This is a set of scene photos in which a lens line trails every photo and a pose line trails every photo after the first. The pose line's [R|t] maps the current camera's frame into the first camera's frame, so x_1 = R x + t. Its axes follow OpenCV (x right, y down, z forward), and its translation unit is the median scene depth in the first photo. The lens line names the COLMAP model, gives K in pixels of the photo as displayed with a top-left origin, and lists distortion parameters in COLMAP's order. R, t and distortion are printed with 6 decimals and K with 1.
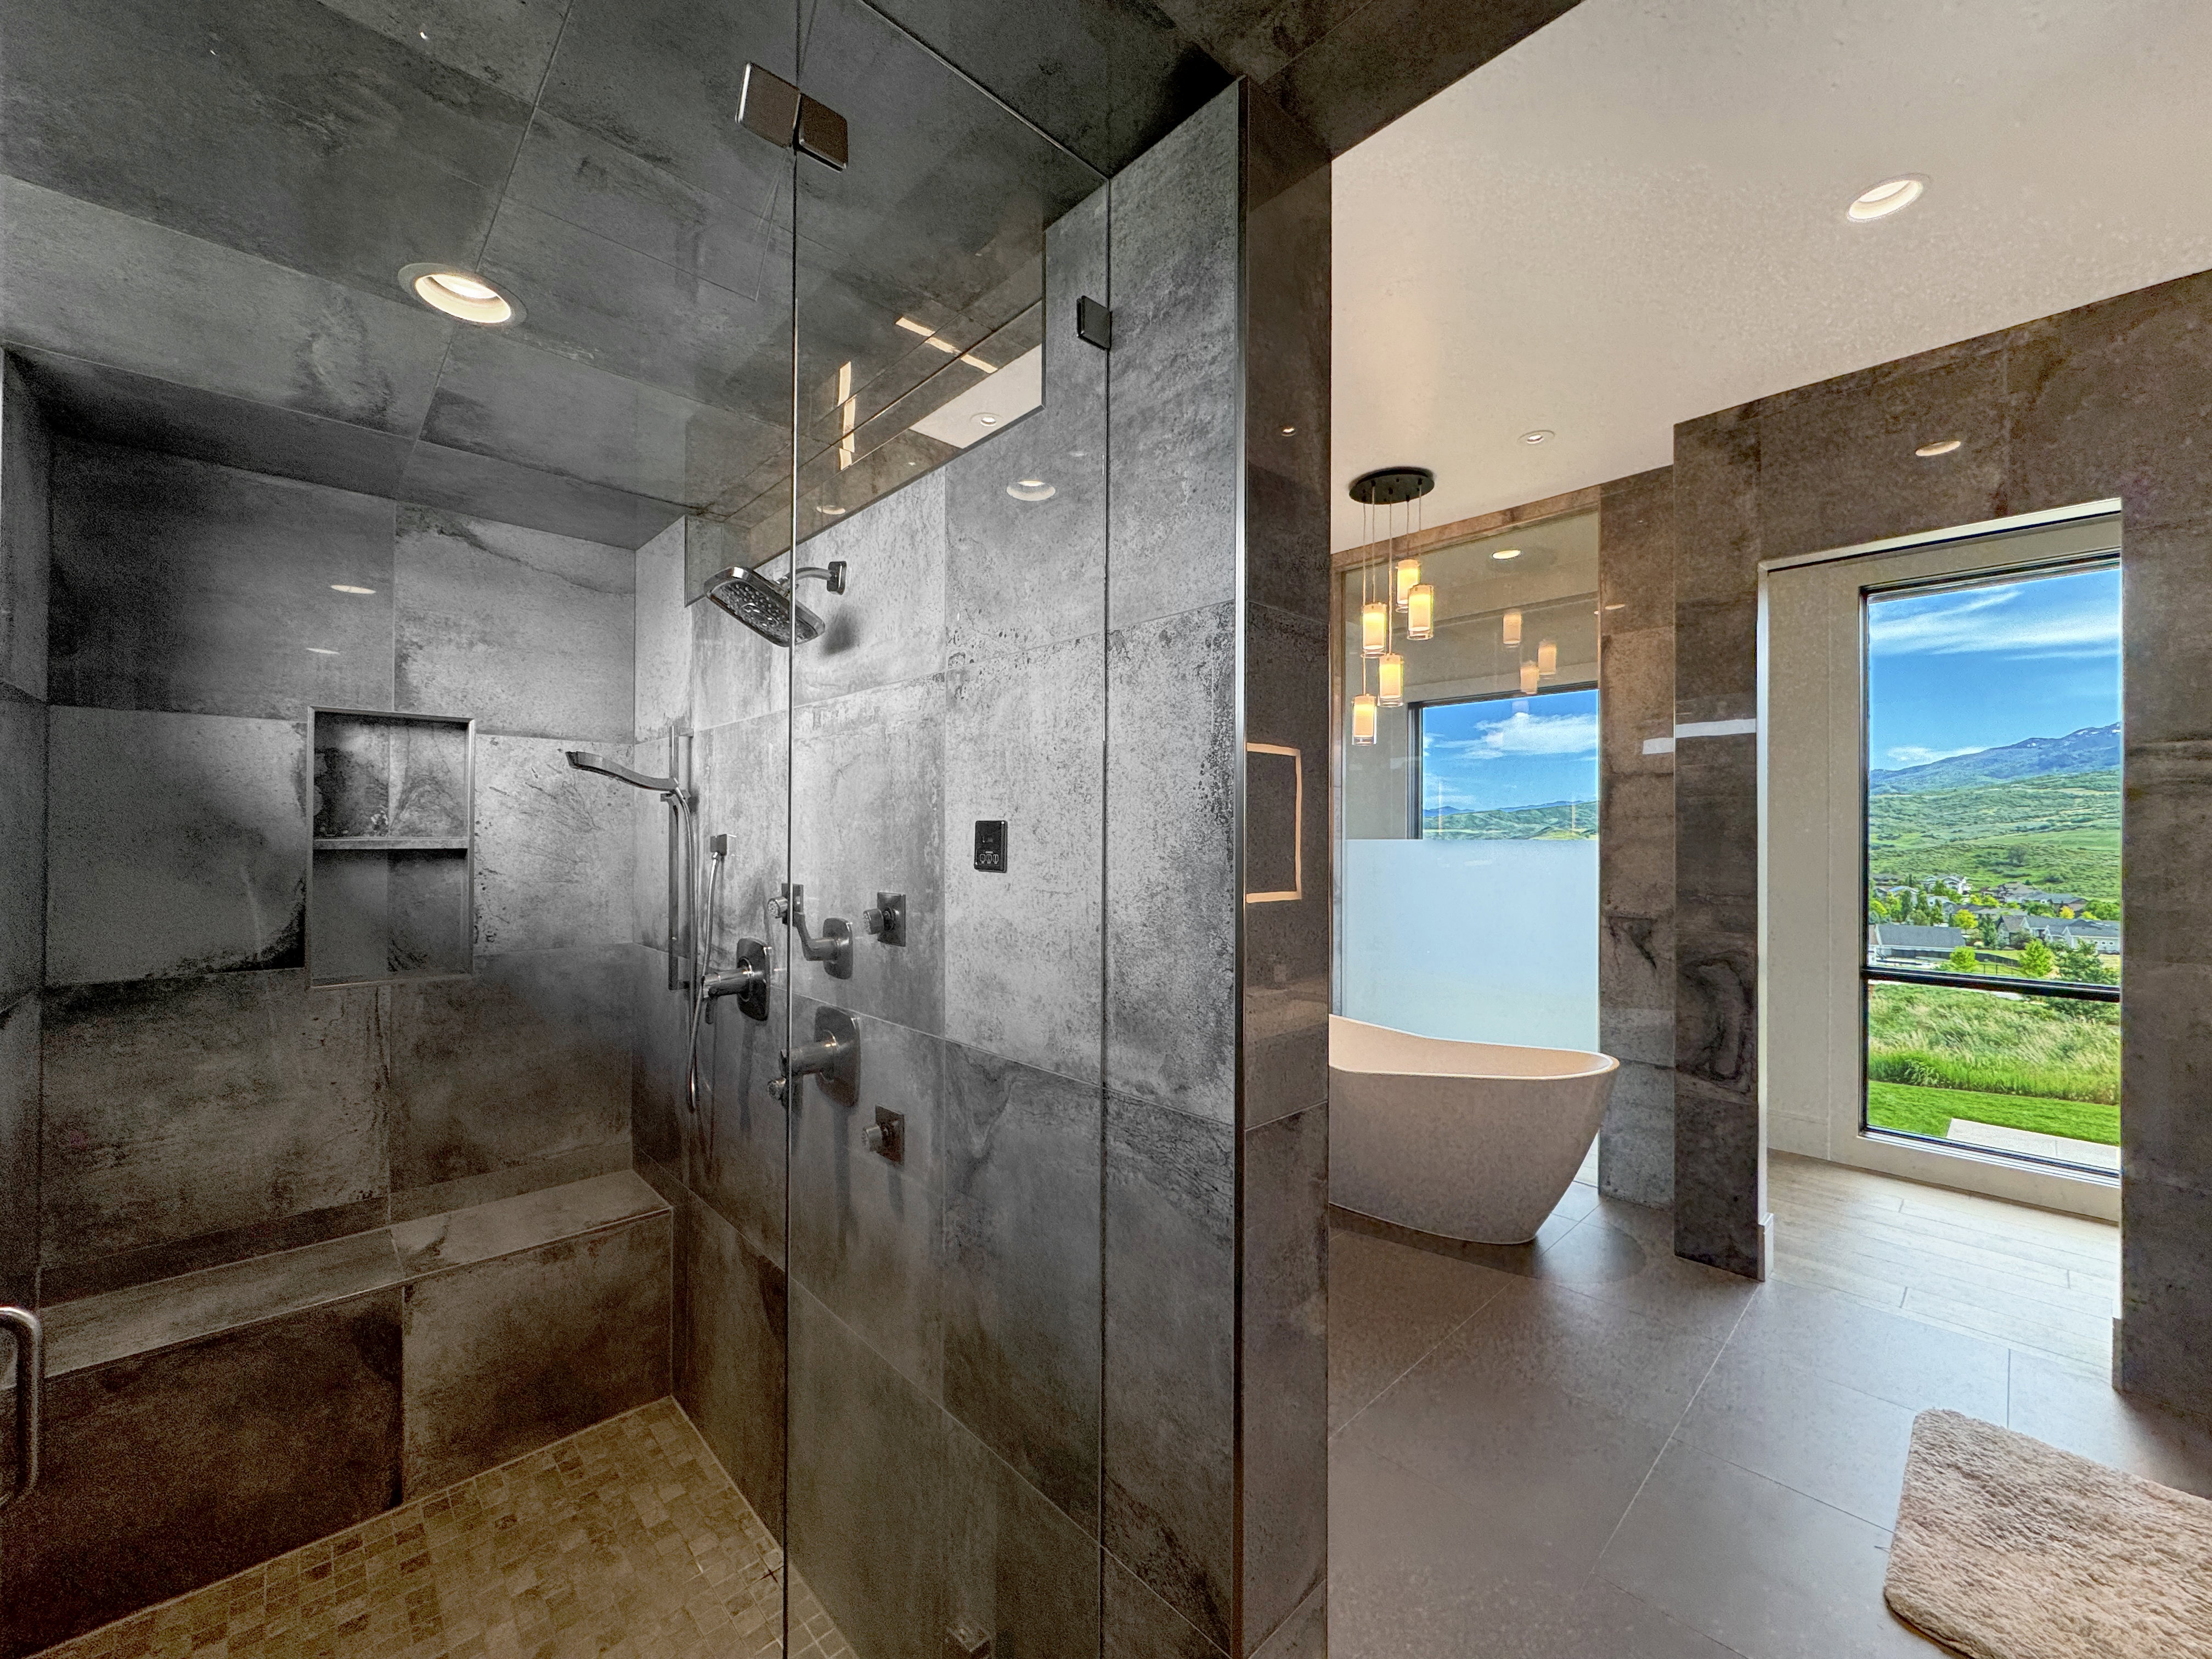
lens RADIAL K [[882.1, 0, 1101.4], [0, 882.1, 845.3], [0, 0, 1]] dist [-0.004085, 0.000181]
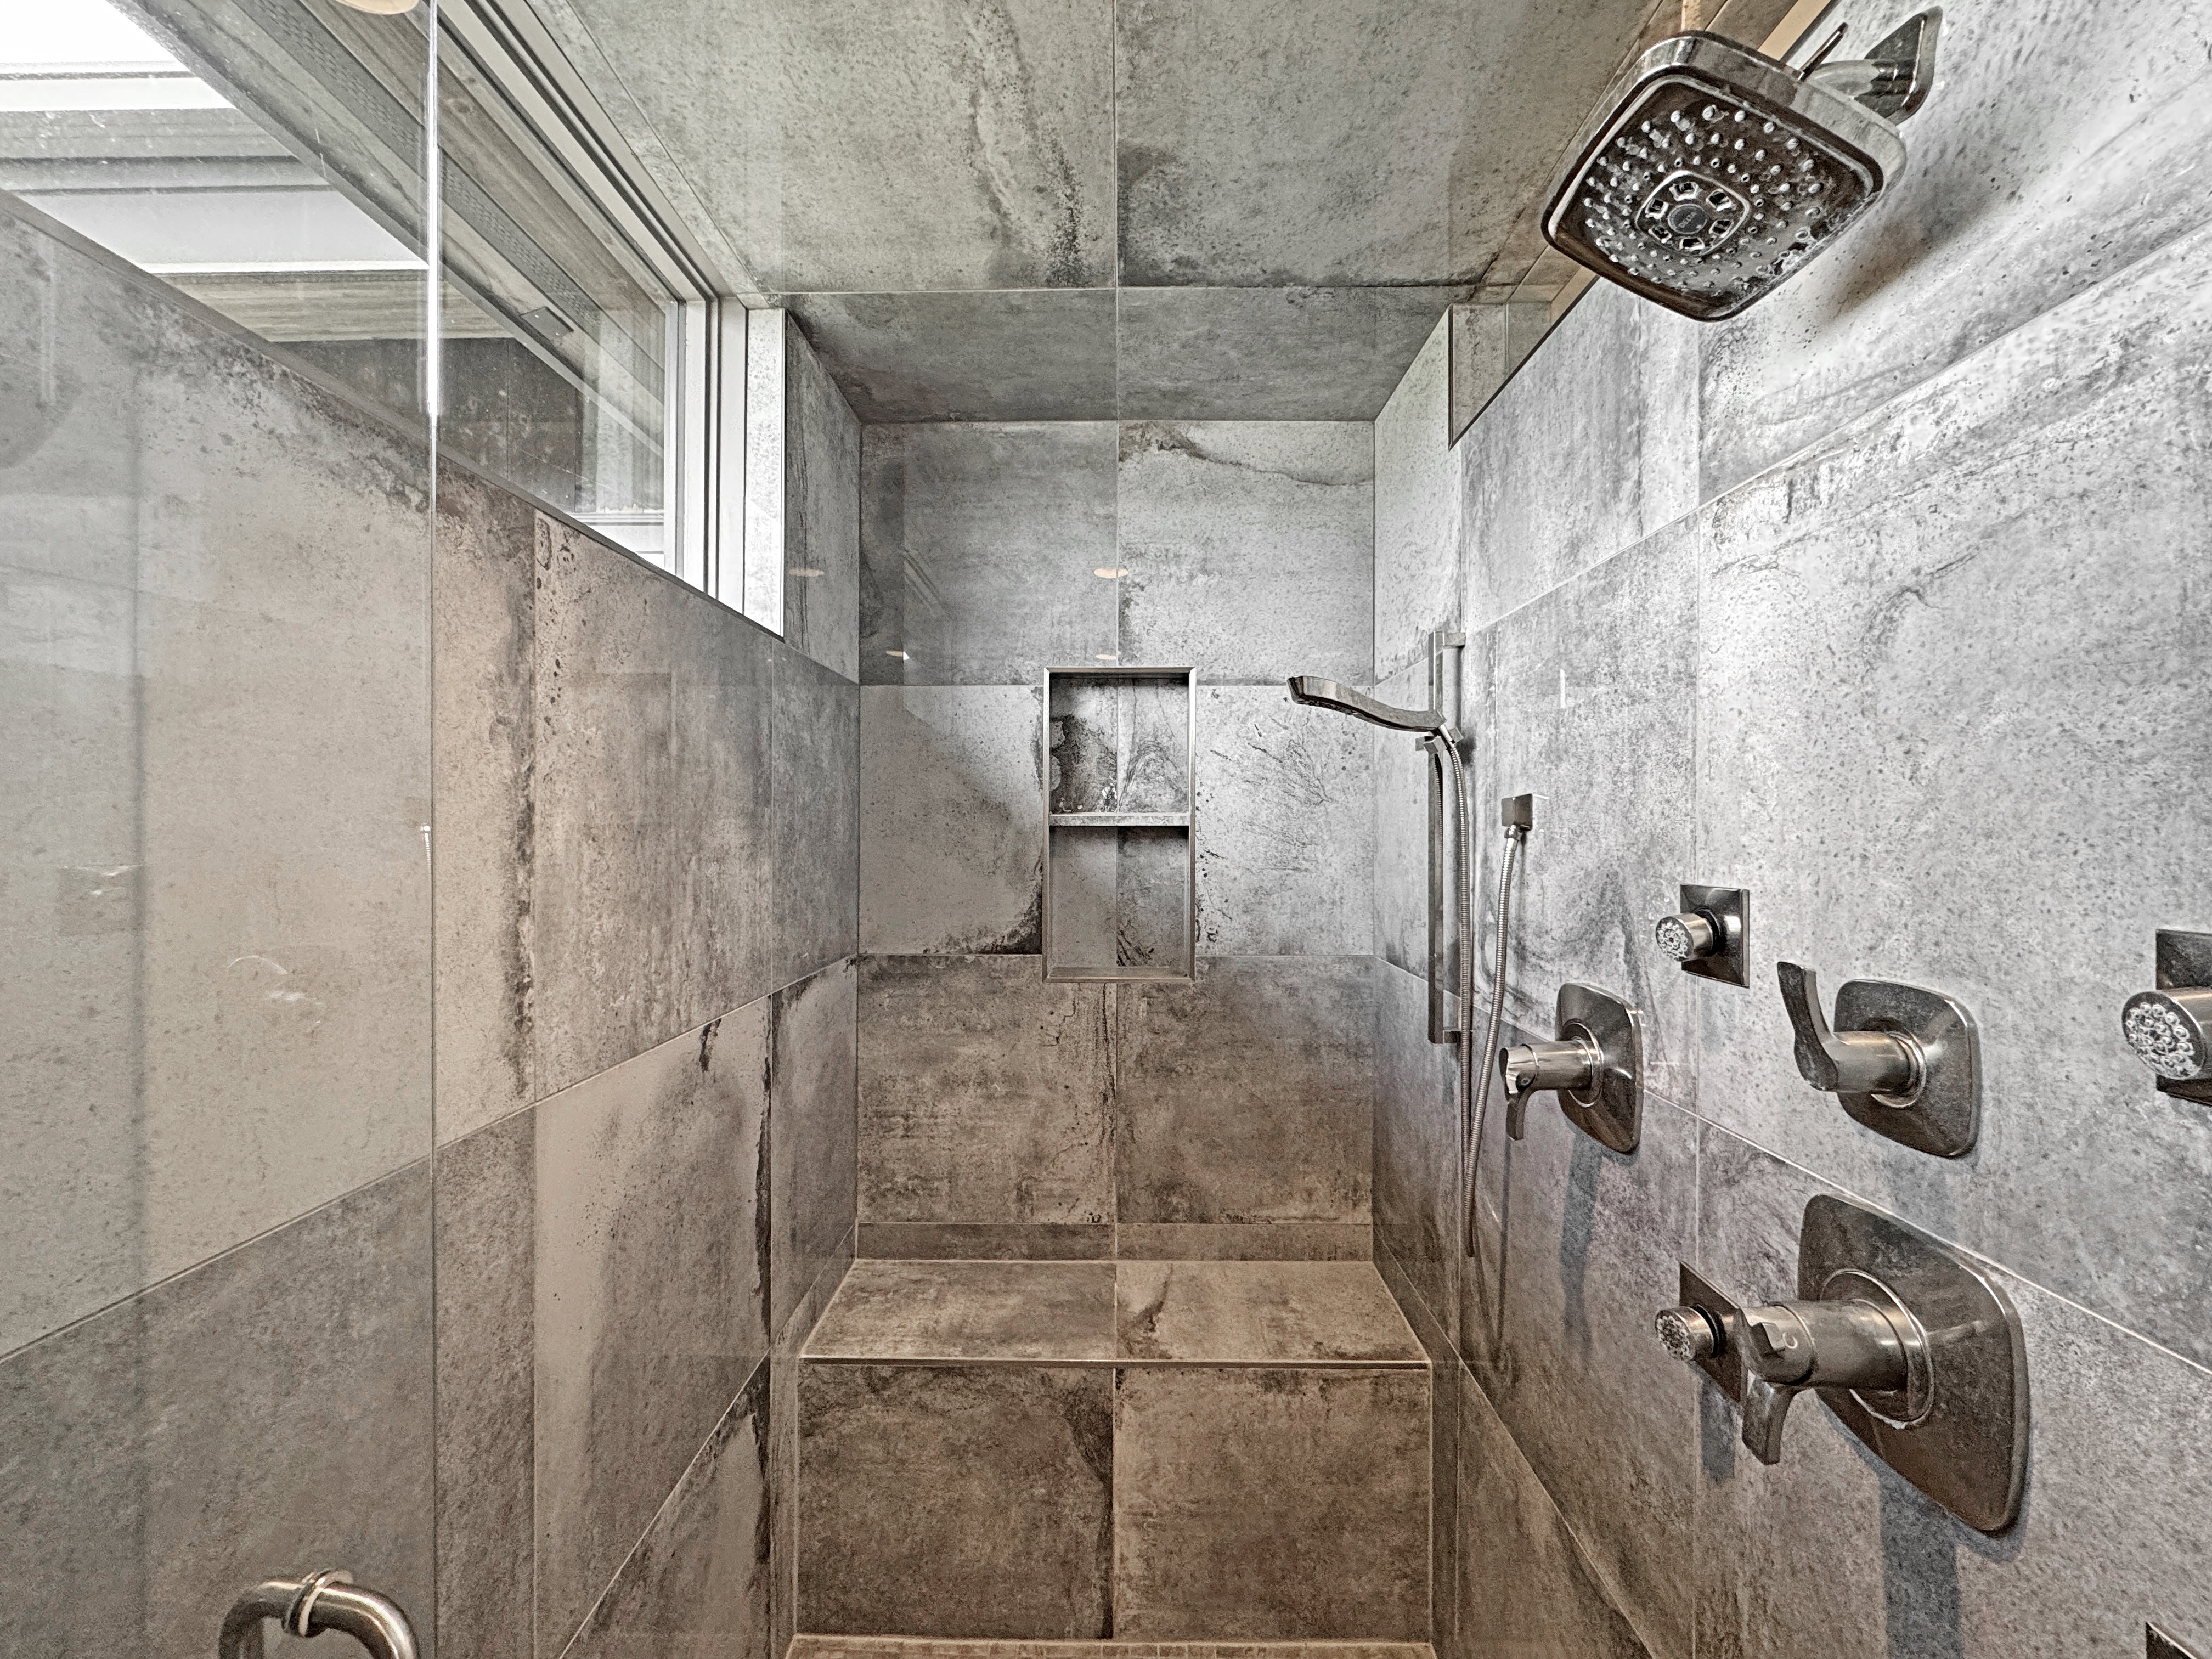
lens RADIAL K [[884.5, 0, 1106.6], [0, 884.5, 804.6], [0, 0, 1]] dist [-0.003578, 0.000169]
pose [[0.720277, -0.021858, -0.693342, -0.212917], [-0.006787, 0.999234, -0.038551, 0.017323], [0.693653, 0.032473, 0.719577, 0.371524]]
